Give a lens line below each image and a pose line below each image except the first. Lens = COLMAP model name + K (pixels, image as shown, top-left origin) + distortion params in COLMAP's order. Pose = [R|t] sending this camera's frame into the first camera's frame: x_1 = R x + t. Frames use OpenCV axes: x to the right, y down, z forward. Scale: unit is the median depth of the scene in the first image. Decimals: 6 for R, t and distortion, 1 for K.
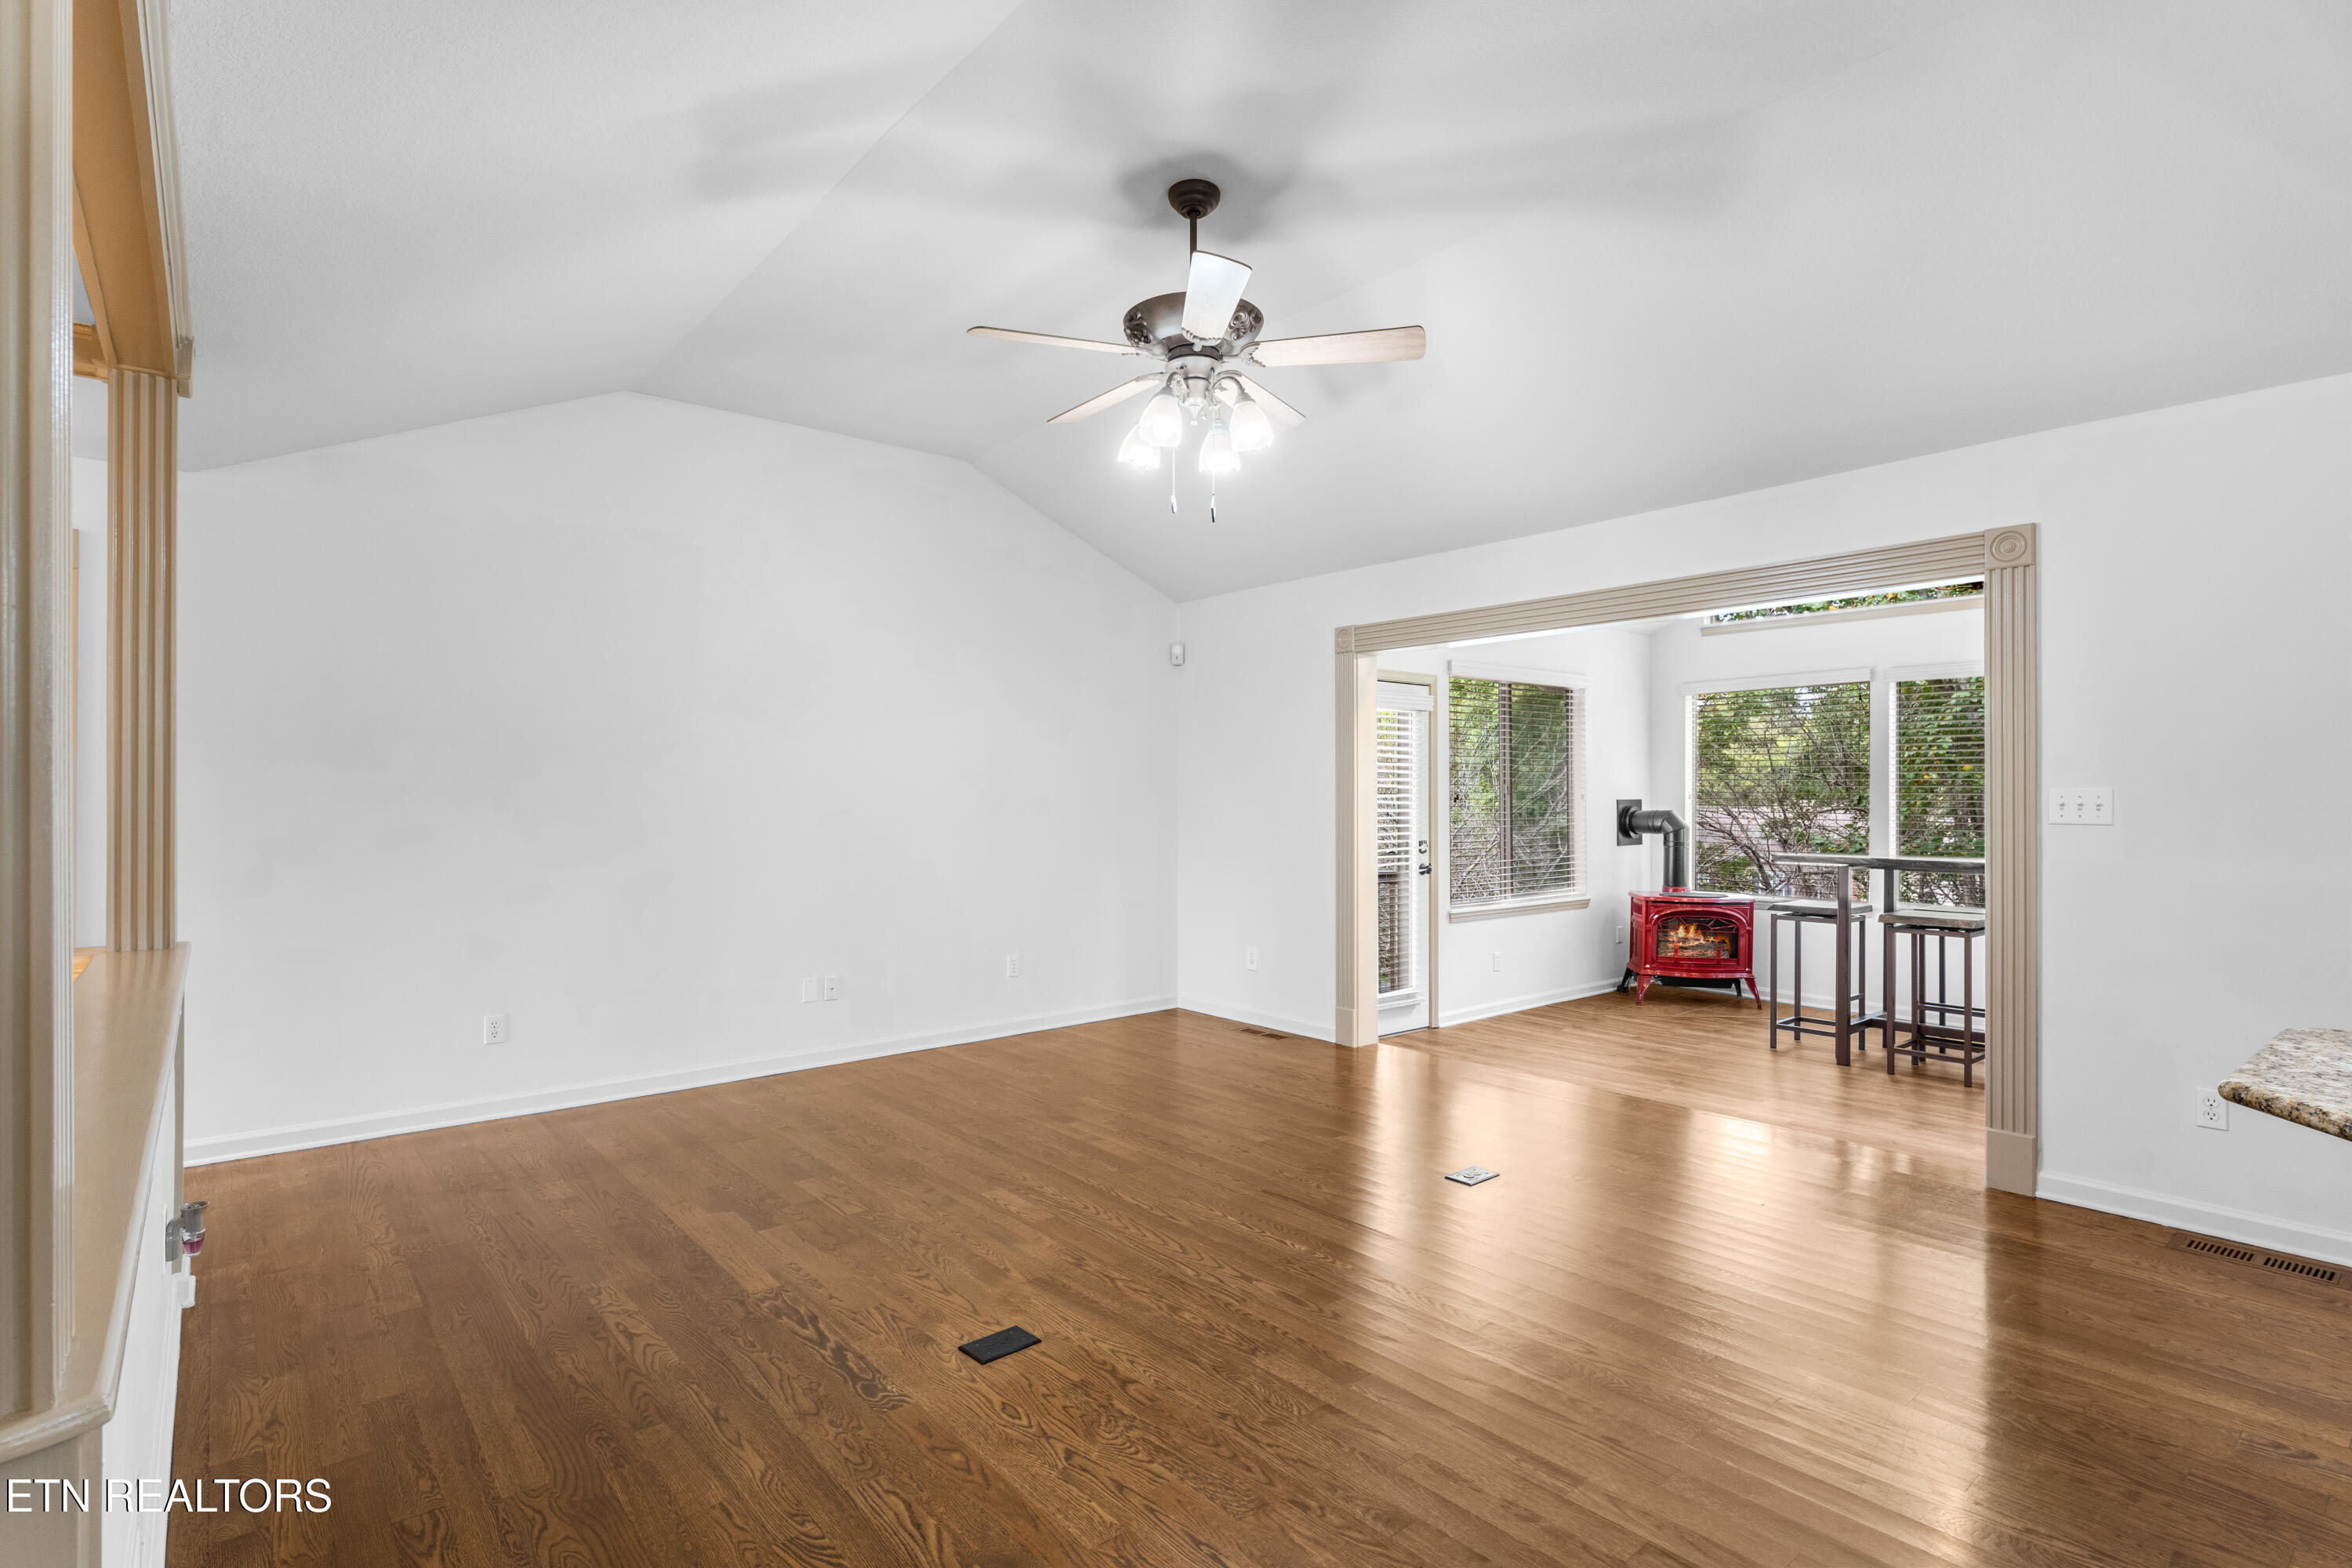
lens RADIAL K [[1138.4, 0, 1168.5], [0, 1138.4, 780.9], [0, 0, 1]] dist [-0.006091, -0.000480]
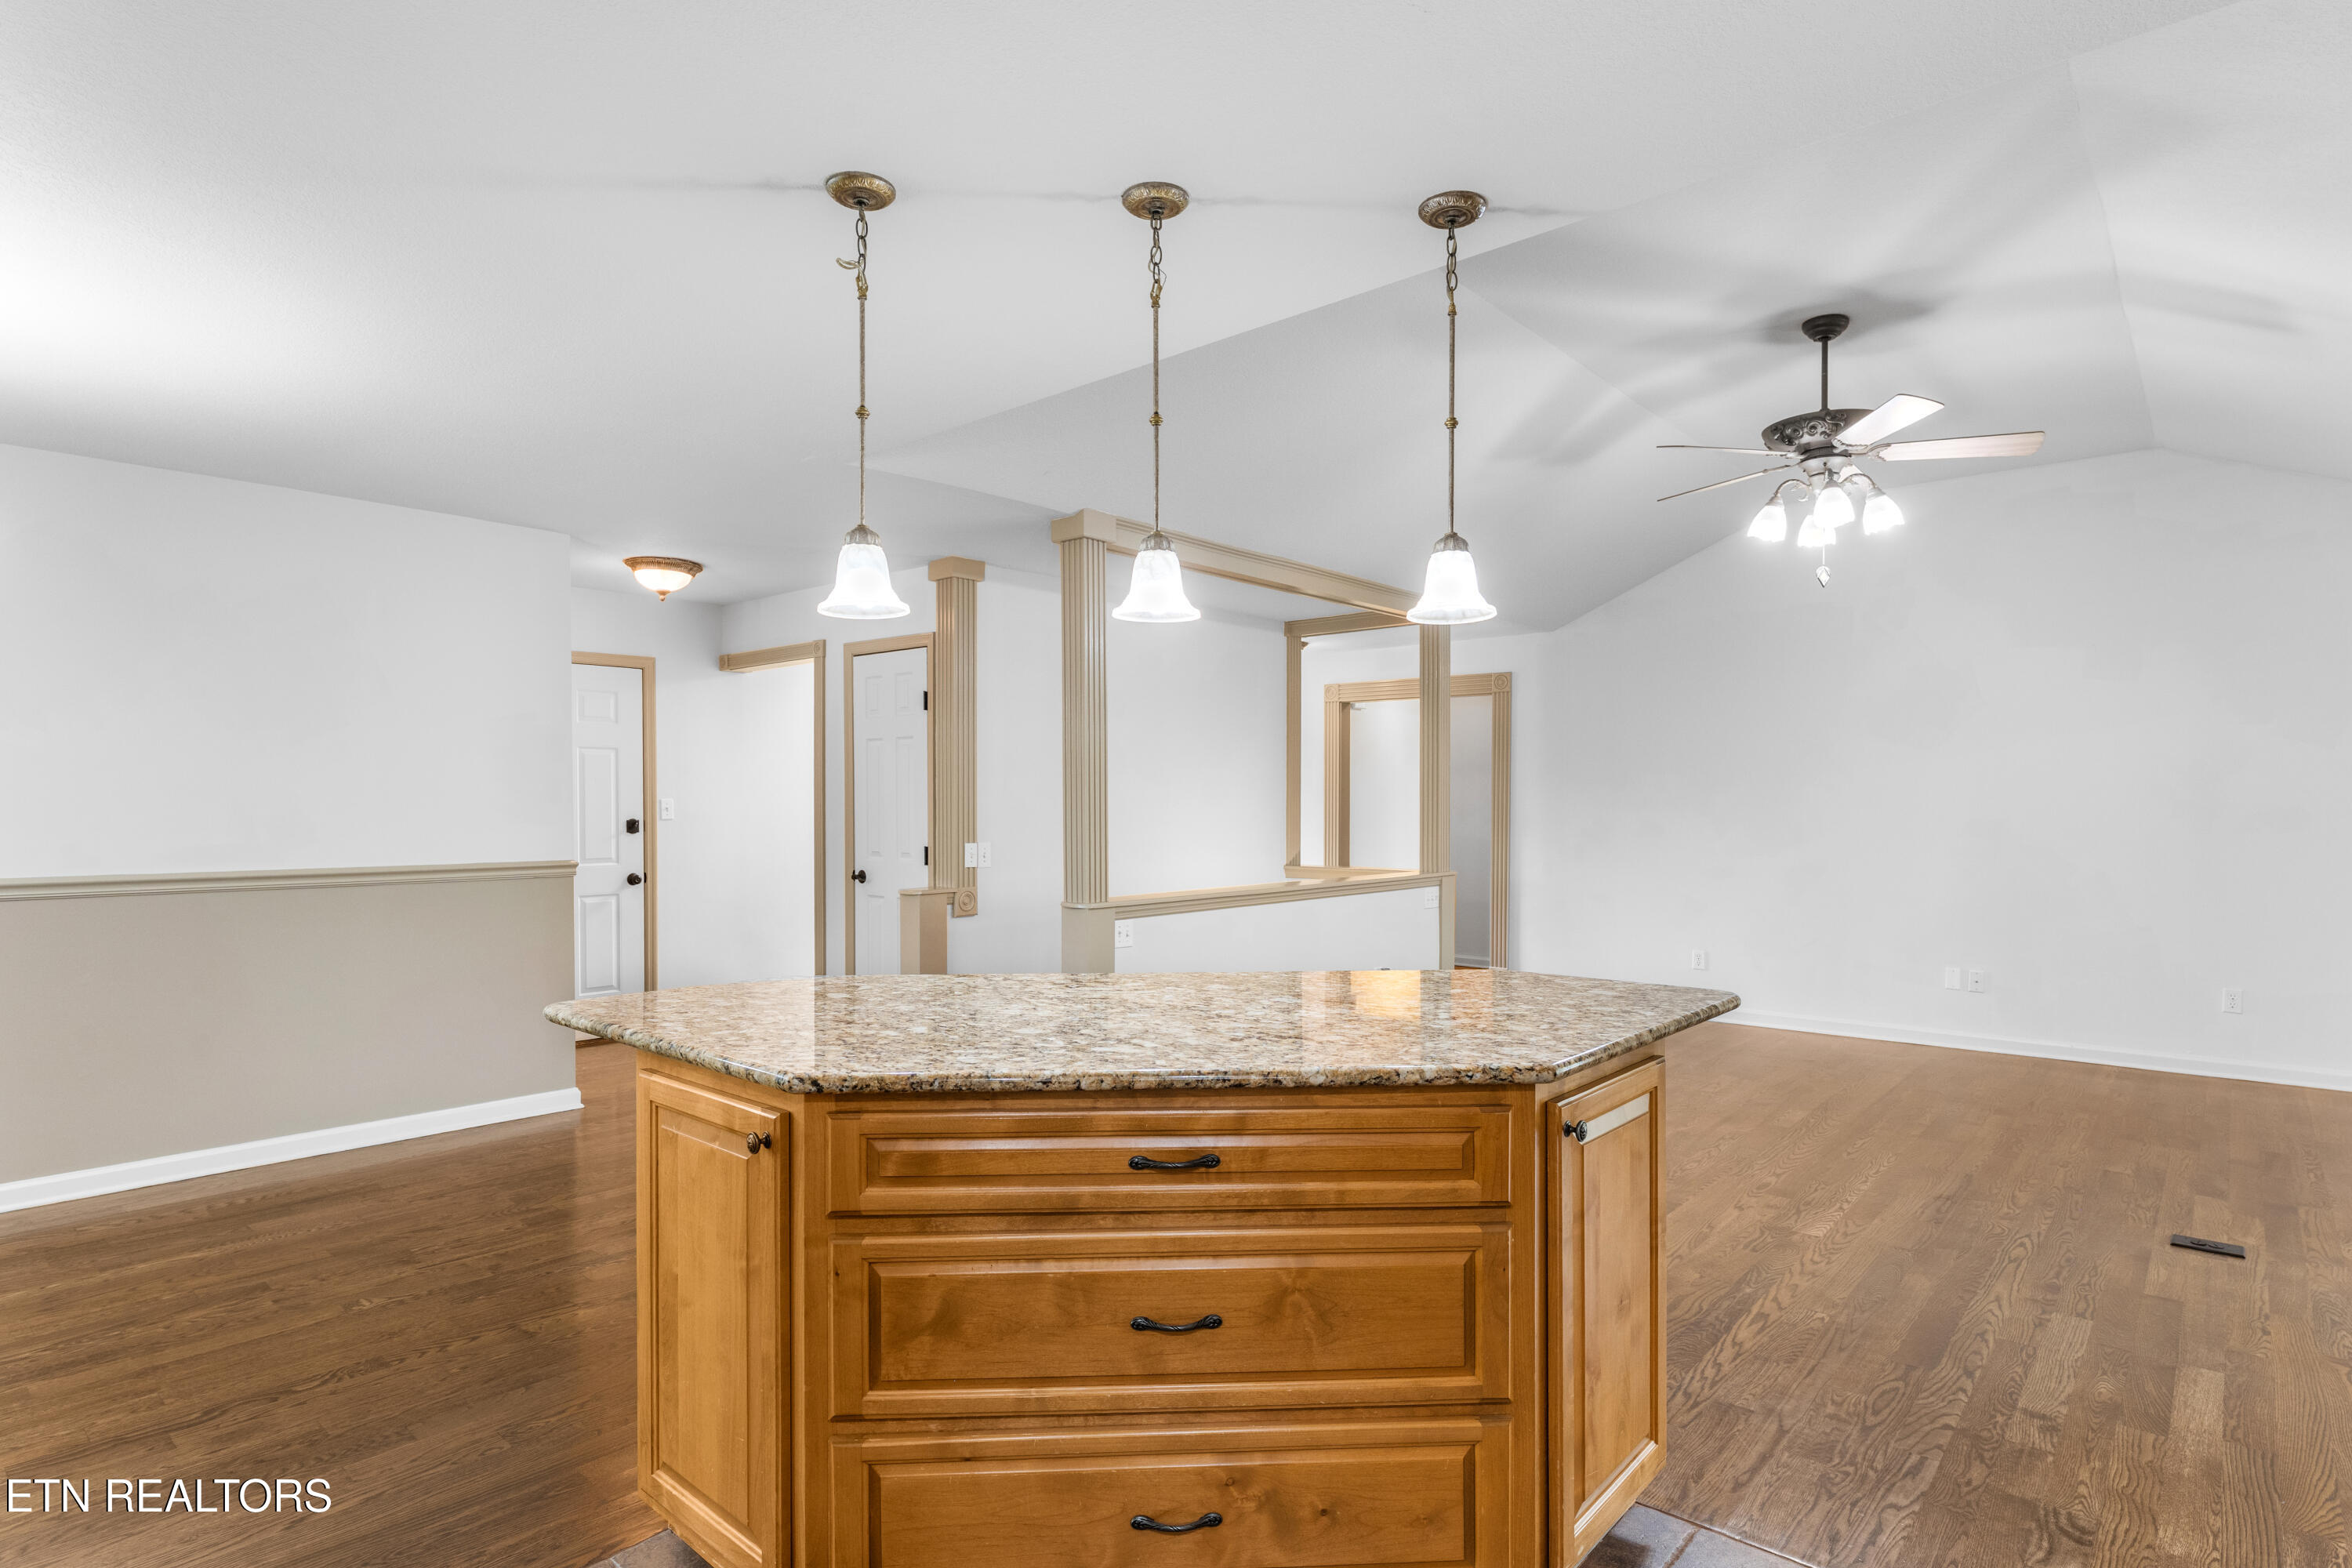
lens RADIAL K [[1206.1, 0, 1177.2], [0, 1206.1, 807.2], [0, 0, 1]] dist [-0.000611, 0.000134]
pose [[0.166013, 0.004287, -0.986114, 1.087754], [0.011472, 0.999914, 0.006278, -0.004008], [0.986057, -0.012355, 0.165949, 0.070479]]
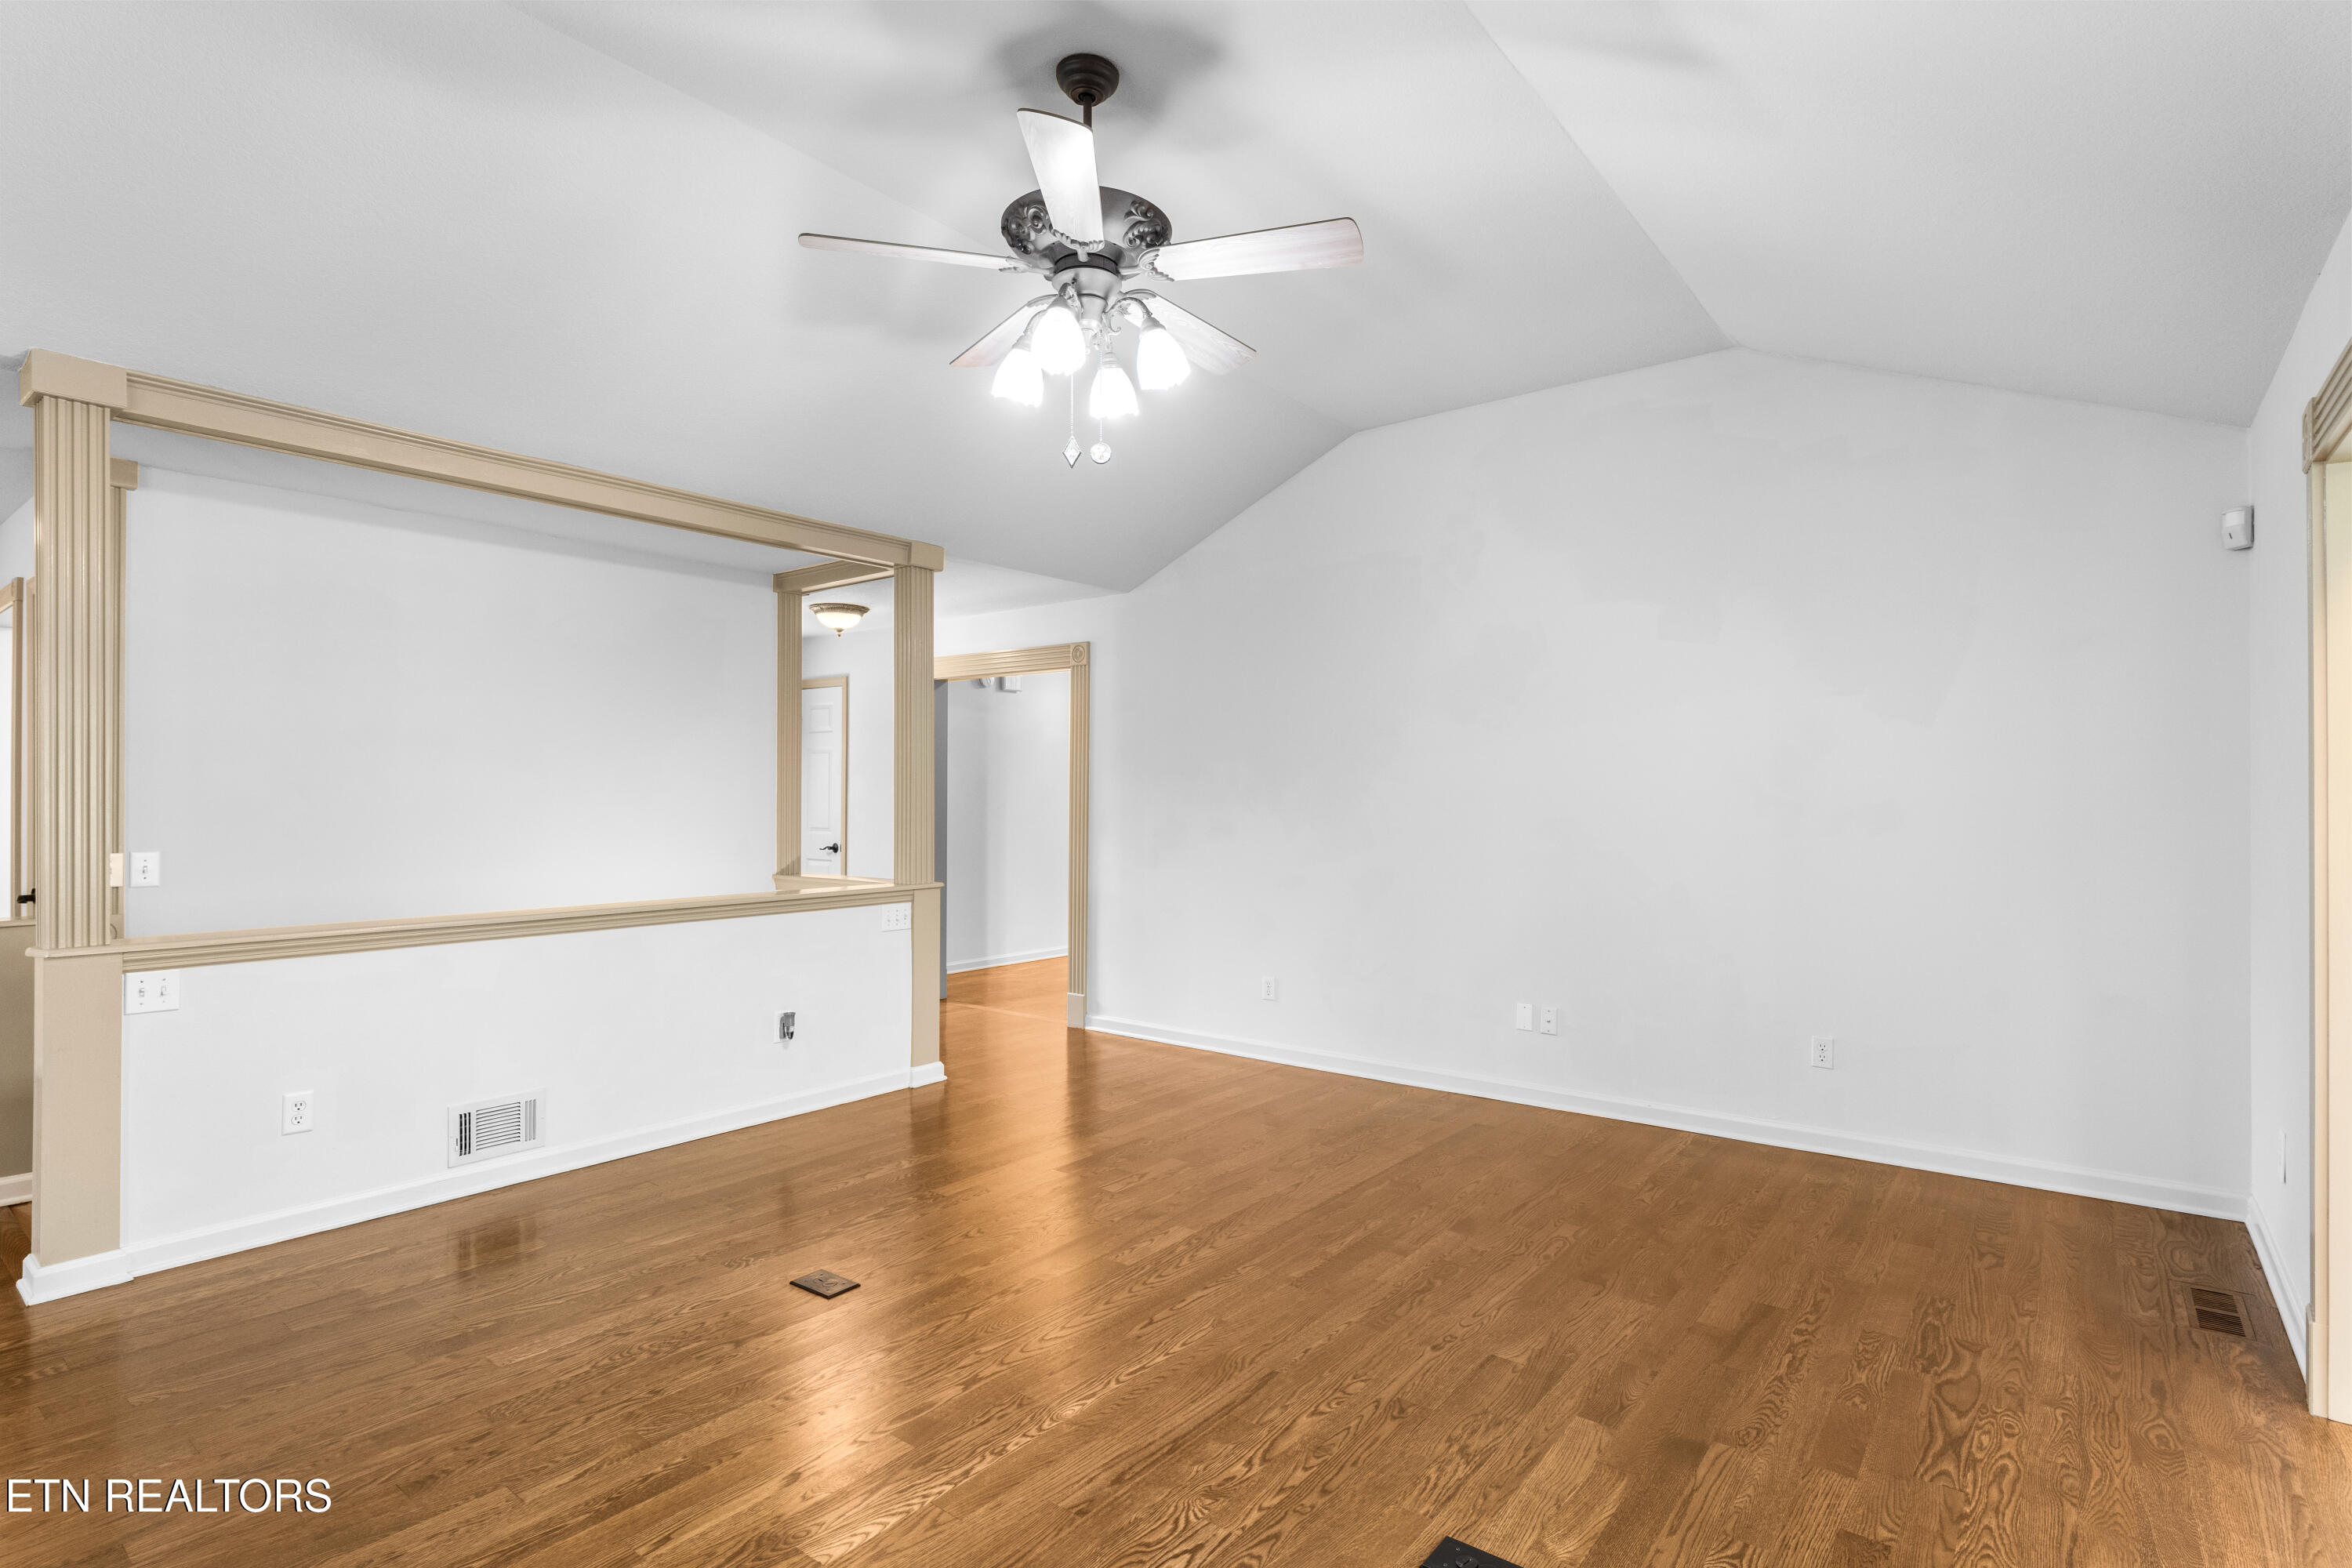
lens RADIAL K [[1138.4, 0, 1180.4], [0, 1138.4, 789.4], [0, 0, 1]] dist [-0.006091, -0.000480]
pose [[0.218775, -0.003117, -0.975770, 0.755684], [0.009292, 0.999956, -0.001111, 0.001284], [0.975731, -0.008824, 0.218794, 0.793624]]
